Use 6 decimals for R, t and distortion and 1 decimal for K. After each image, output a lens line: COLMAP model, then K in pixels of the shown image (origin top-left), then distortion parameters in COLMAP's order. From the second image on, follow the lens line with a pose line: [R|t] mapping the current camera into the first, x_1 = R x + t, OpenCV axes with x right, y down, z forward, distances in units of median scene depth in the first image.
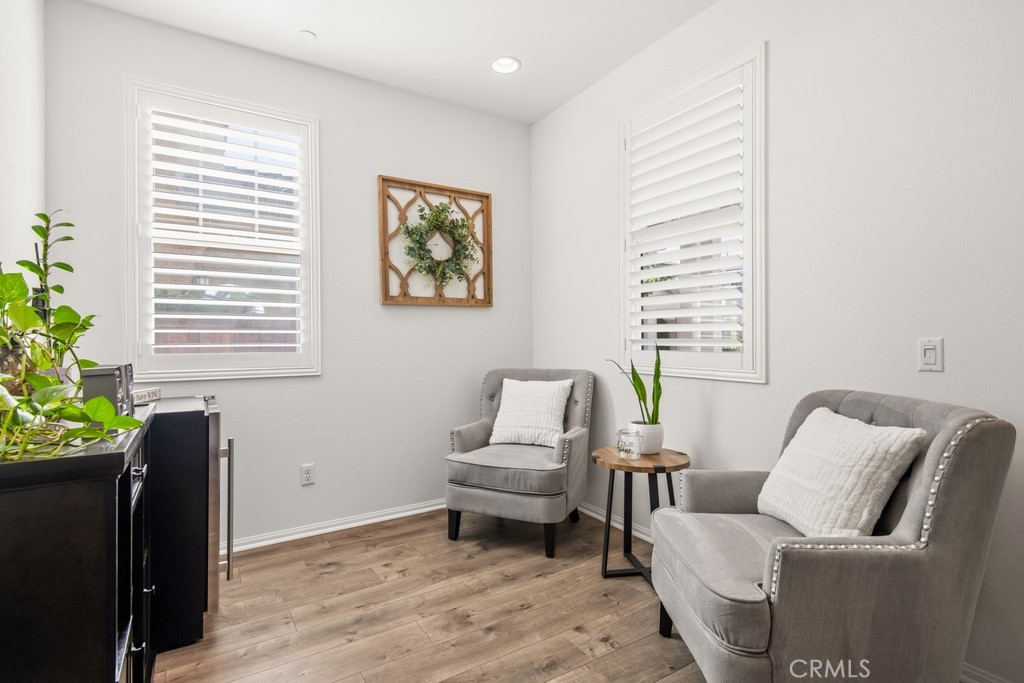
lens RADIAL K [[488.7, 0, 512.0], [0, 488.7, 341.5], [0, 0, 1]] dist [-0.000542, -0.000732]
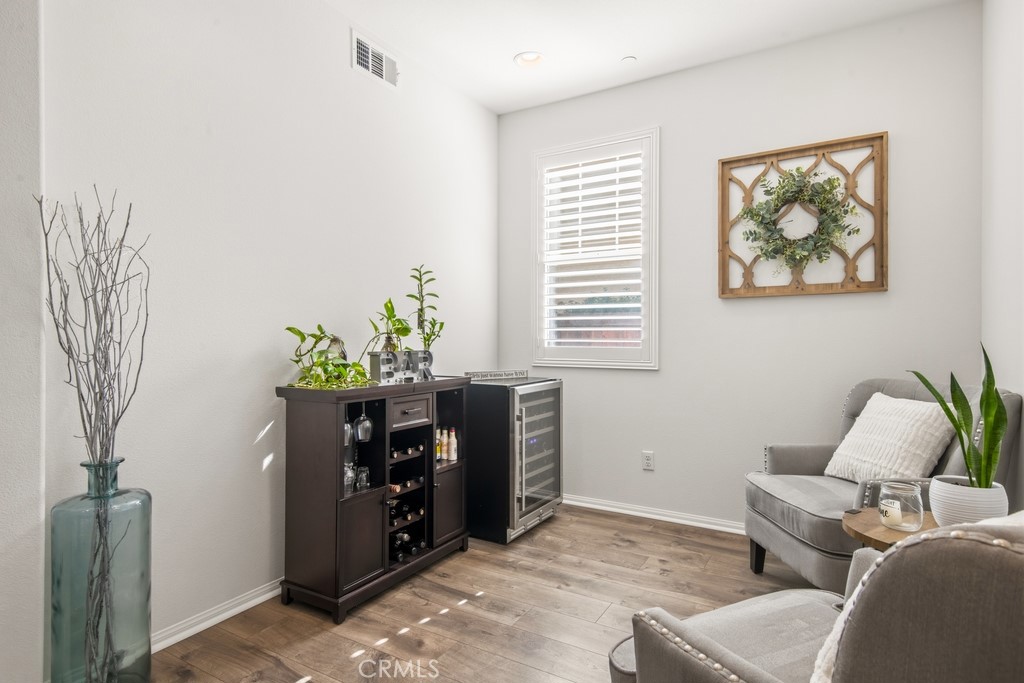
lens RADIAL K [[537.4, 0, 513.2], [0, 537.4, 345.8], [0, 0, 1]] dist [0.000849, -0.000597]
pose [[0.443553, 0.020484, -0.896014, 0.476858], [-0.005281, 0.999781, 0.020242, -0.004512], [0.896232, -0.004247, 0.443565, 0.190891]]
